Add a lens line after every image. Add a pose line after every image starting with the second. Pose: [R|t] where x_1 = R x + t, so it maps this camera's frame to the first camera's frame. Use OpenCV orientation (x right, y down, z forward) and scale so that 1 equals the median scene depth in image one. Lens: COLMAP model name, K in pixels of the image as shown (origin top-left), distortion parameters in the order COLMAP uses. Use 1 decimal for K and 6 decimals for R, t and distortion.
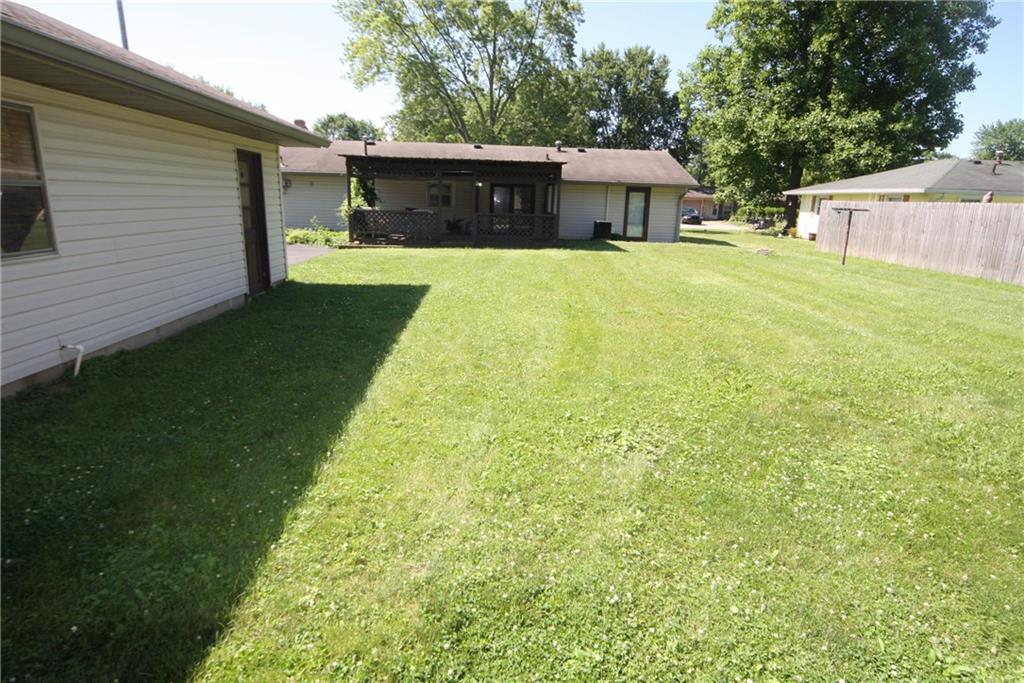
lens RADIAL K [[576.8, 0, 510.4], [0, 576.8, 347.6], [0, 0, 1]] dist [-0.022329, 0.007433]
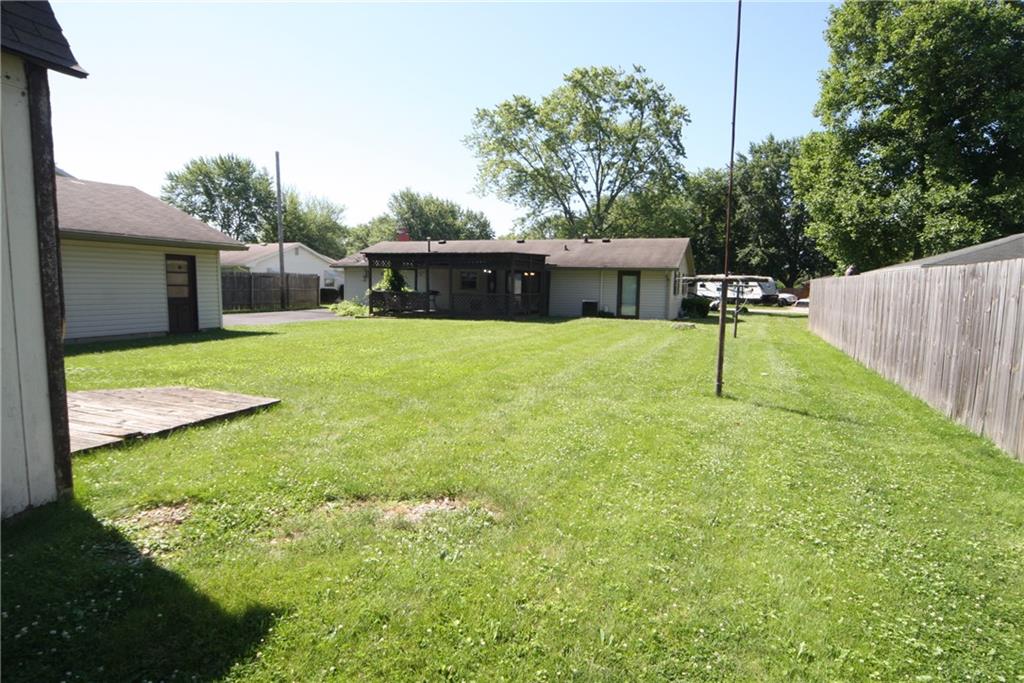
lens RADIAL K [[576.8, 0, 510.4], [0, 576.8, 347.6], [0, 0, 1]] dist [-0.022329, 0.007433]
pose [[0.921769, 0.028762, -0.386672, 0.435710], [-0.087434, 0.986978, -0.135015, 0.037140], [0.377753, 0.158261, 0.912281, -0.079264]]
